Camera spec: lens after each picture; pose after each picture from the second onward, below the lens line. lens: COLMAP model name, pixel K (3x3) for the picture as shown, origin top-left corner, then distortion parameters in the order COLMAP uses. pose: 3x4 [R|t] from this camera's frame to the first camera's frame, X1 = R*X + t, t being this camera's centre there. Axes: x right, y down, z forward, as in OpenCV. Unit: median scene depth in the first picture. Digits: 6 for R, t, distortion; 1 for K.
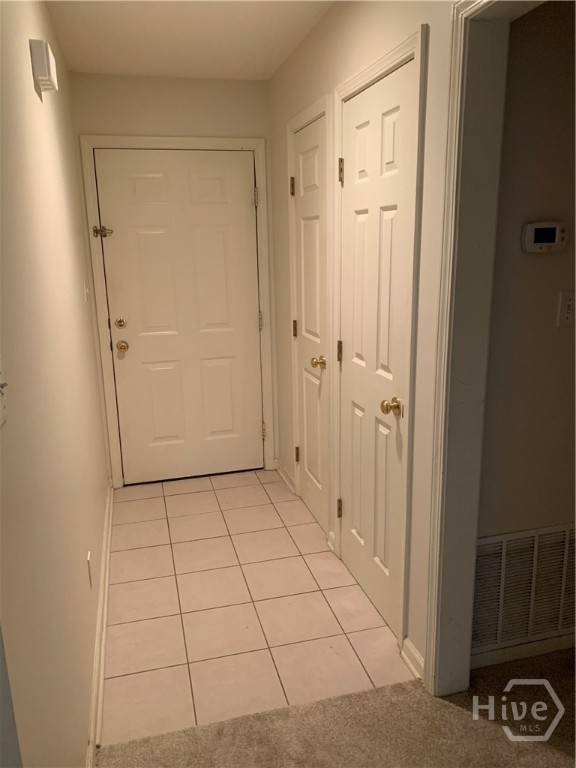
lens RADIAL K [[586.0, 0, 288.0], [0, 586.0, 384.0], [0, 0, 1]] dist [0.000259, -0.001133]
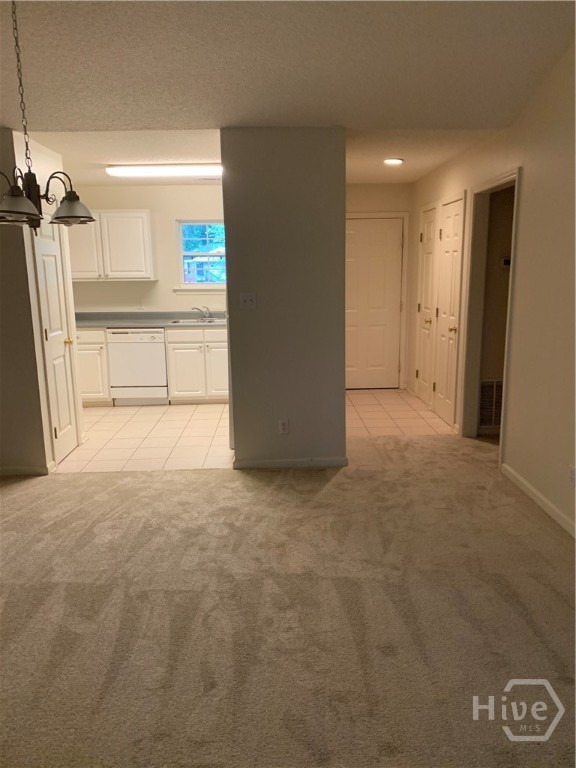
lens RADIAL K [[586.0, 0, 288.0], [0, 586.0, 384.0], [0, 0, 1]] dist [0.000259, -0.001133]
pose [[0.971727, 0.054211, -0.229798, 0.060420], [-0.063814, 0.997363, -0.034560, 0.307823], [0.227319, 0.048248, 0.972624, -1.209673]]
